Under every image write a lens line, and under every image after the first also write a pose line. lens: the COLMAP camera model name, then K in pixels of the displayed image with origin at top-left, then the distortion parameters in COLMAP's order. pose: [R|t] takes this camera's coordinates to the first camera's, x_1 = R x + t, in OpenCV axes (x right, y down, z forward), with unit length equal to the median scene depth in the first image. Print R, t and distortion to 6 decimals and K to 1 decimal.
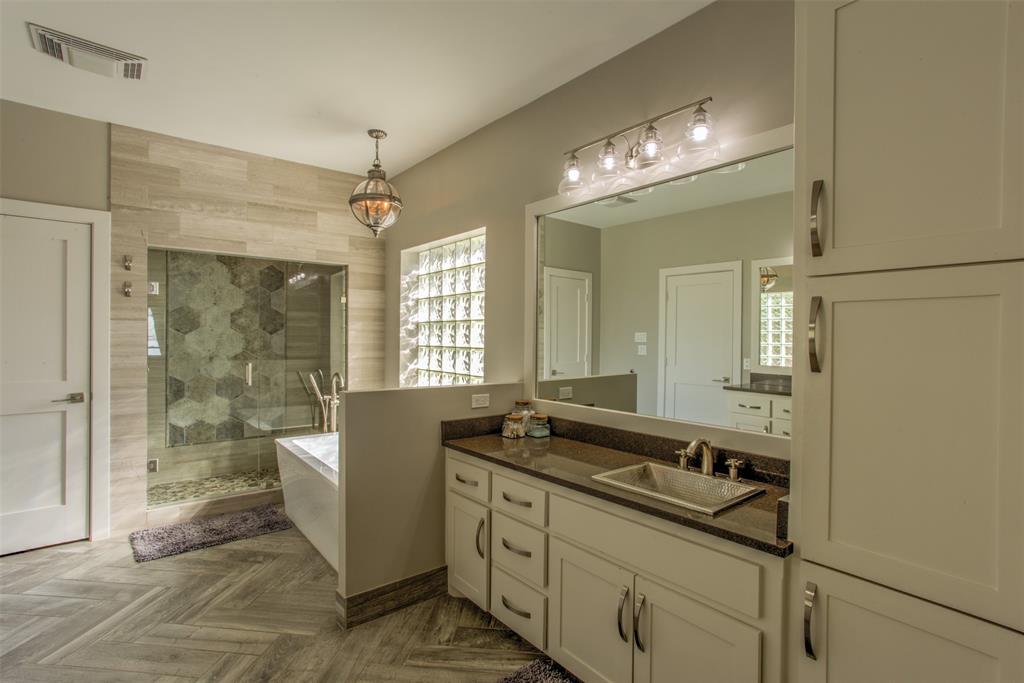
lens RADIAL K [[492.7, 0, 508.9], [0, 492.7, 336.3], [0, 0, 1]] dist [-0.044132, 0.026370]
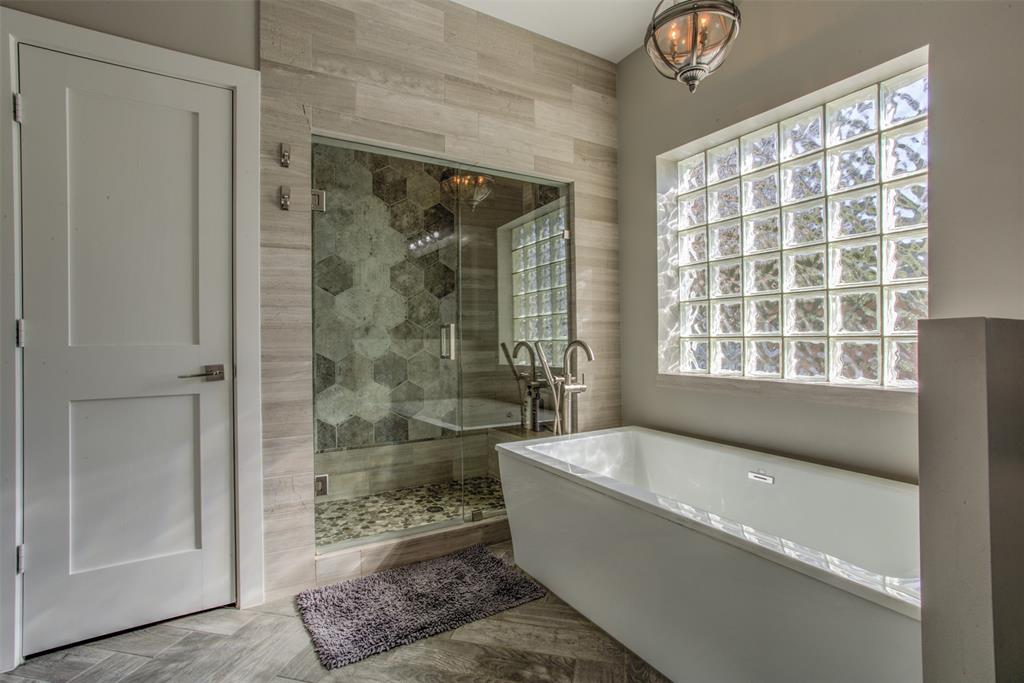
lens RADIAL K [[492.7, 0, 507.4], [0, 492.7, 337.0], [0, 0, 1]] dist [-0.044132, 0.026370]
pose [[0.990902, -0.014438, -0.133811, -0.431419], [0.013826, 0.999889, -0.005502, 0.087749], [0.133875, 0.003602, 0.990992, 0.429738]]
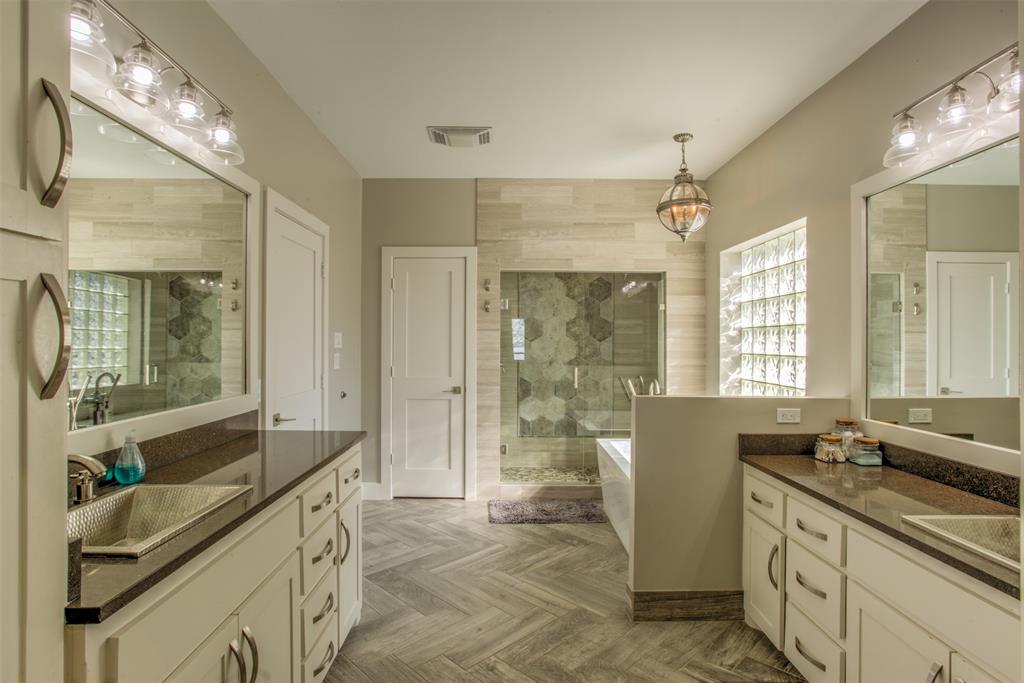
lens RADIAL K [[532.1, 0, 507.4], [0, 532.1, 335.6], [0, 0, 1]] dist [-0.023995, 0.009206]
pose [[0.780967, -0.010037, -0.624492, 0.119901], [0.000297, 0.999877, -0.015698, 0.001446], [0.624573, 0.012074, 0.780873, -0.050588]]
